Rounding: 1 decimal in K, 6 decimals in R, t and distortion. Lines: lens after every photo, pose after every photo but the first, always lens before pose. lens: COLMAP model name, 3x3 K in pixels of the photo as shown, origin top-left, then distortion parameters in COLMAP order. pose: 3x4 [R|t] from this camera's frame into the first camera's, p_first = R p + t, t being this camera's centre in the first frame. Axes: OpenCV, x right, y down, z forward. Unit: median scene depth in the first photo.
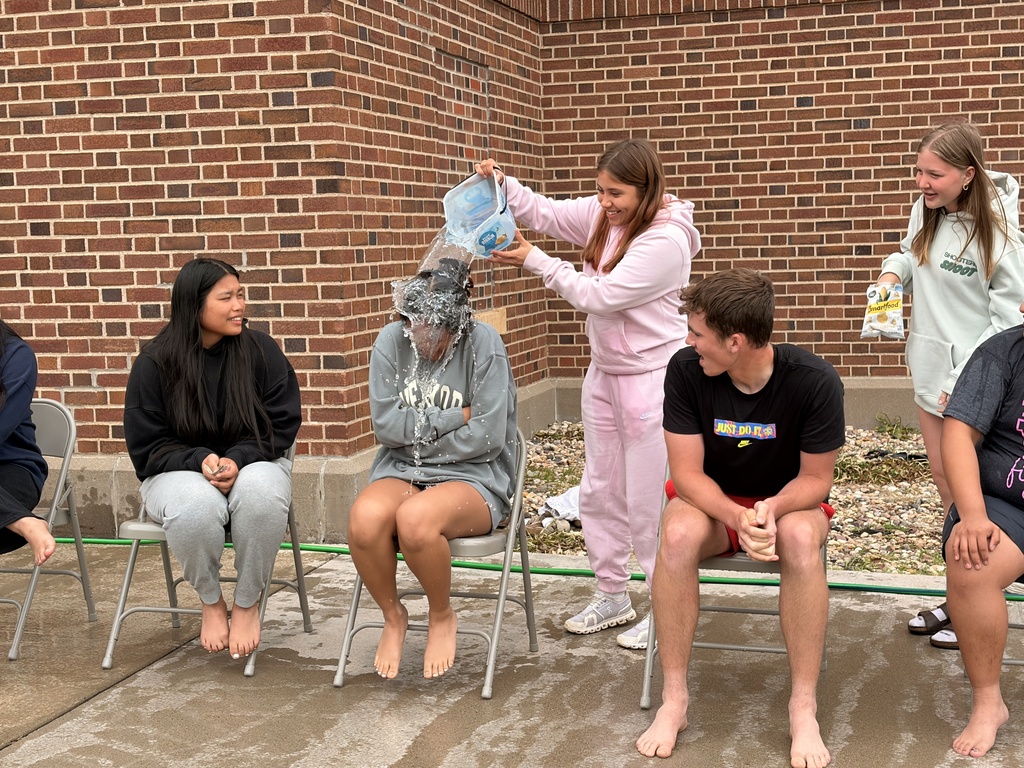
lens RADIAL K [[1585.9, 0, 511.8], [0, 1585.9, 388.4], [0, 0, 1]] dist [0.067142, 0.000000]
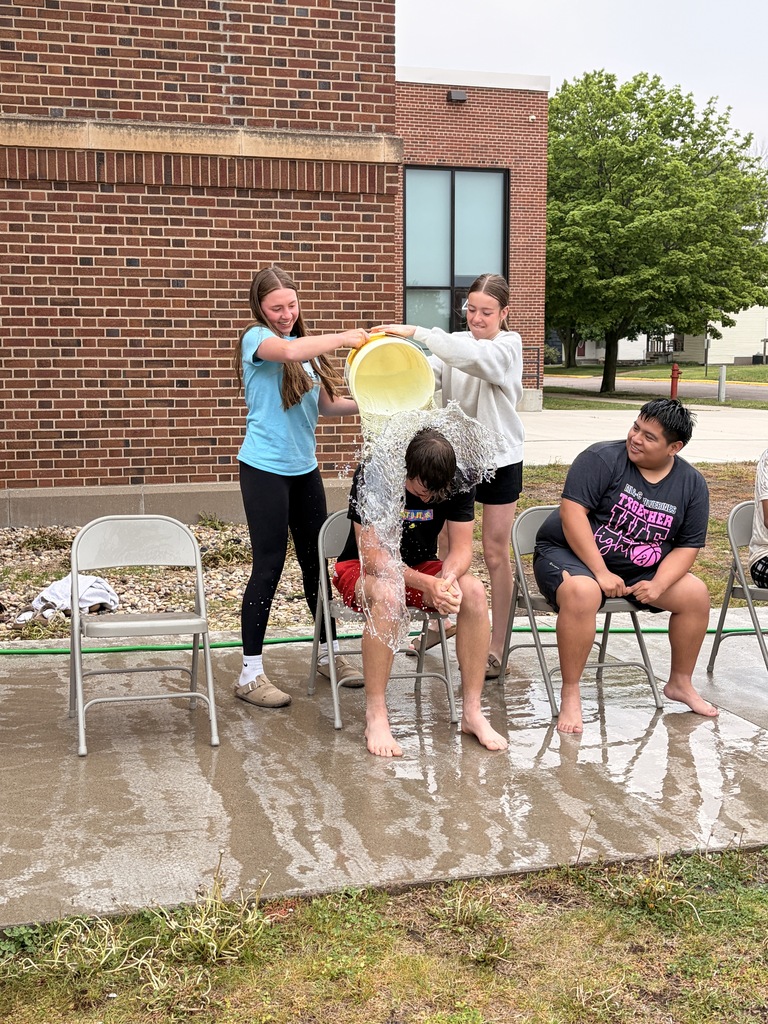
lens RADIAL K [[1297.0, 0, 384.7], [0, 1297.0, 510.8], [0, 0, 1]] dist [0.053408, 0.000000]
pose [[0.838884, -0.037185, 0.543039, -0.212179], [0.032561, 0.999305, 0.018127, 0.000883], [-0.543336, 0.002476, 0.839512, 0.046010]]
